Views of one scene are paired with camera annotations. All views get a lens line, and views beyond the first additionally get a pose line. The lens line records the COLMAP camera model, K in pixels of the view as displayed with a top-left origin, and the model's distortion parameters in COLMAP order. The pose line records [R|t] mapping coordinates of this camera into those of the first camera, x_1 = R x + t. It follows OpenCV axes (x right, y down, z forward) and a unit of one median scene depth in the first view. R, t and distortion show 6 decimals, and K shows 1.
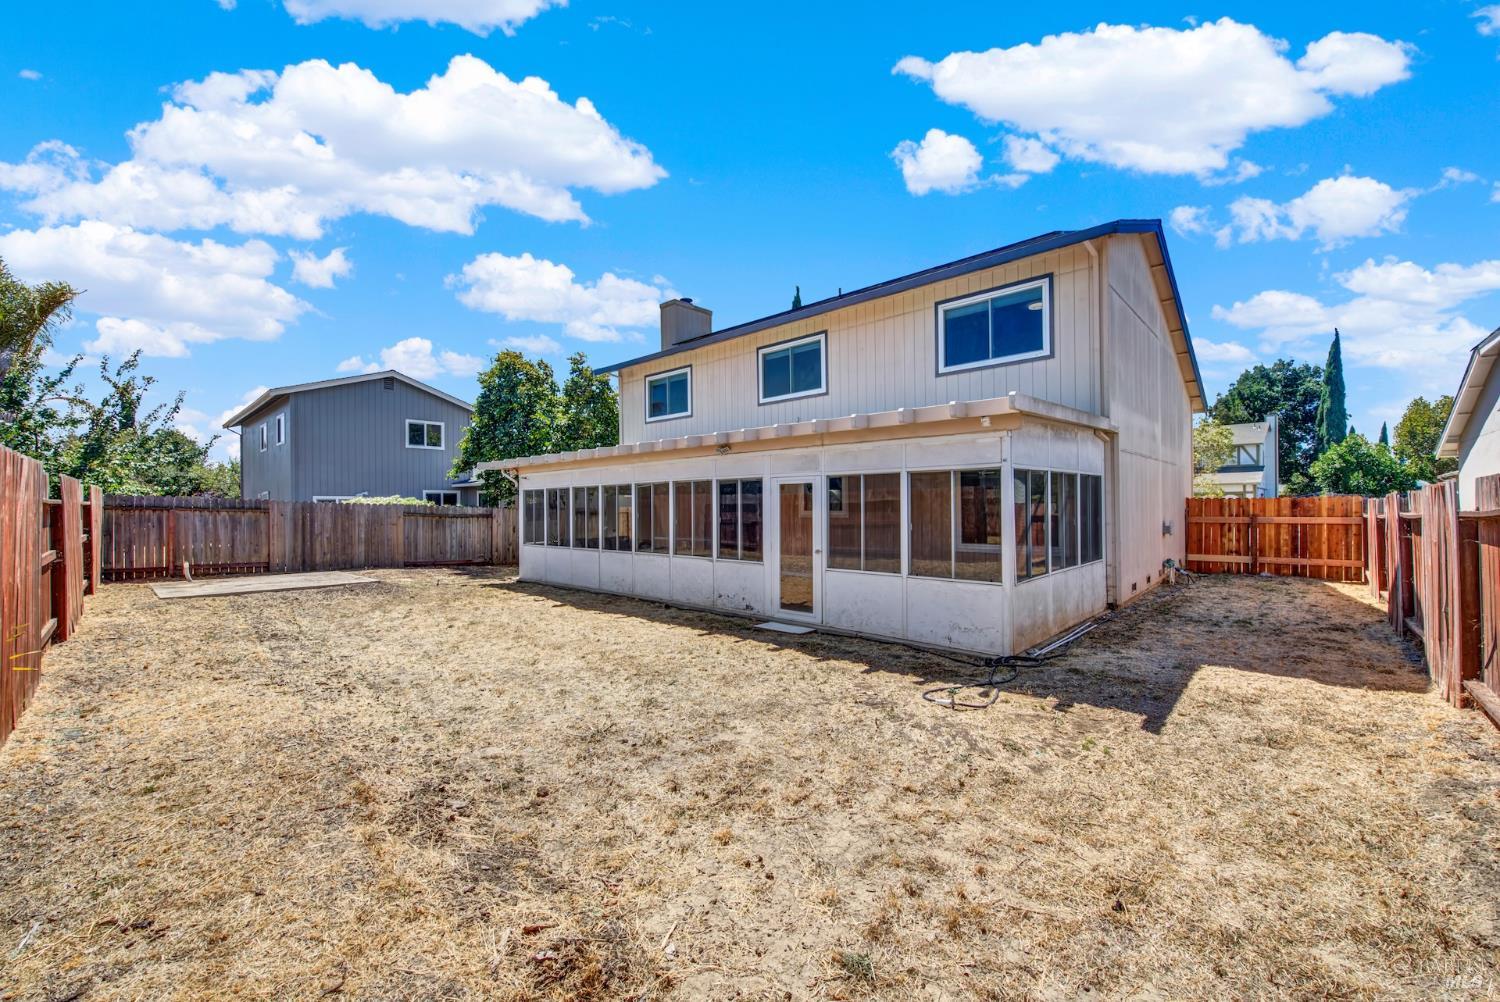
lens RADIAL K [[612.6, 0, 758.9], [0, 612.6, 494.9], [0, 0, 1]] dist [-0.001317, -0.000131]
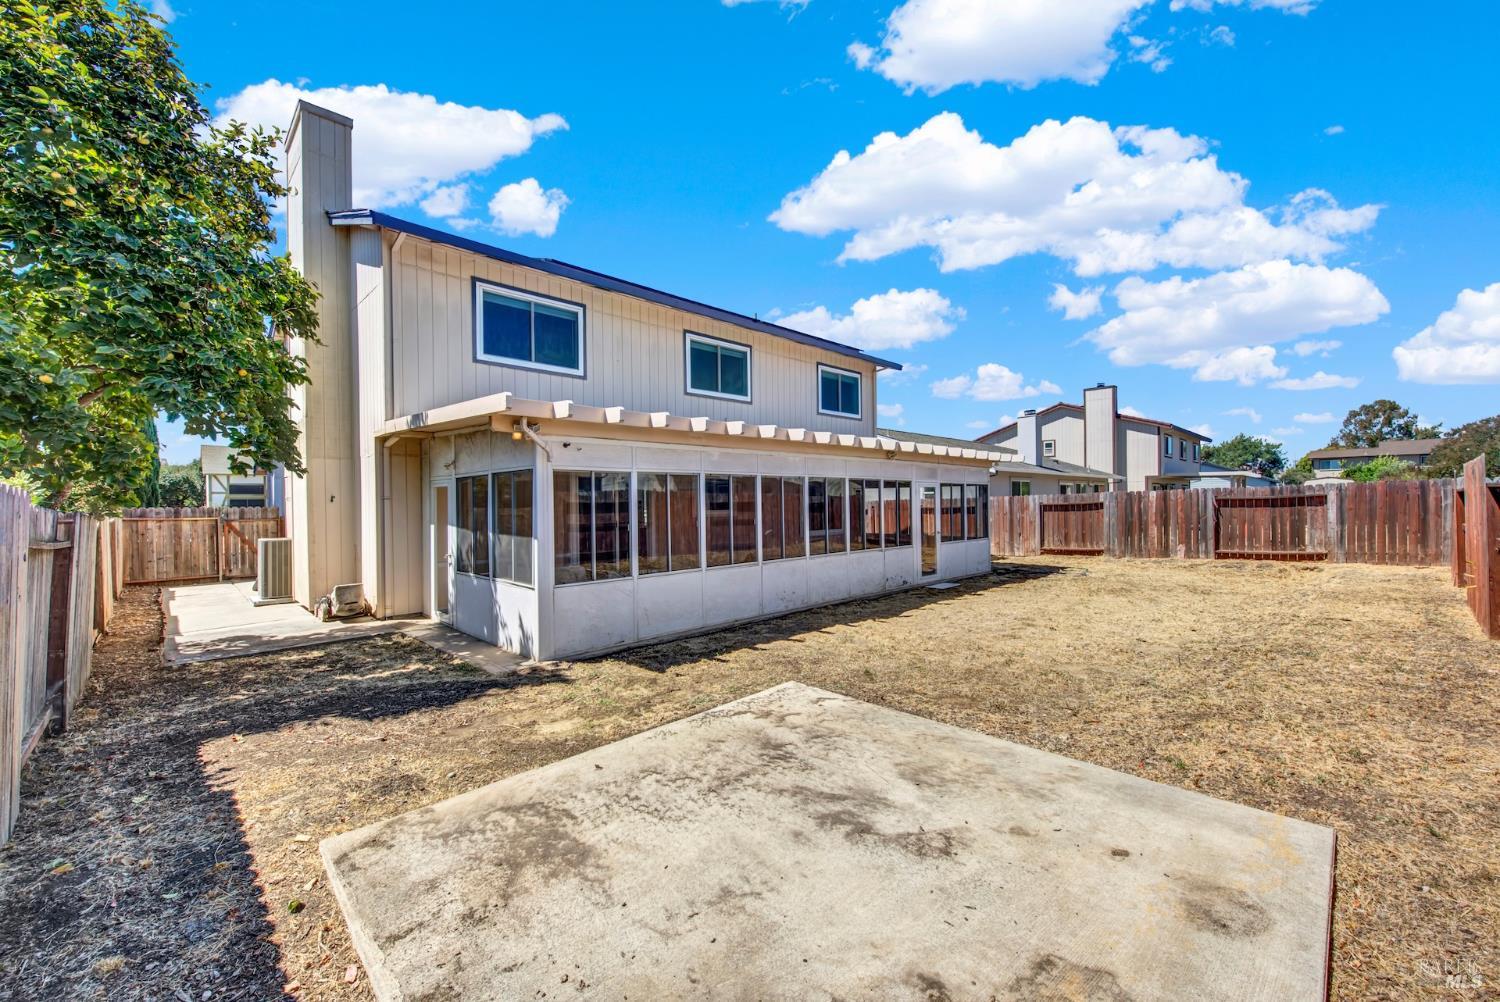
lens RADIAL K [[612.6, 0, 758.9], [0, 612.6, 494.9], [0, 0, 1]] dist [-0.001317, -0.000131]
pose [[0.015610, 0.018683, 0.999704, -0.907293], [-0.009797, 0.999780, -0.018531, 0.018184], [-0.999830, -0.009504, 0.015790, 0.889227]]
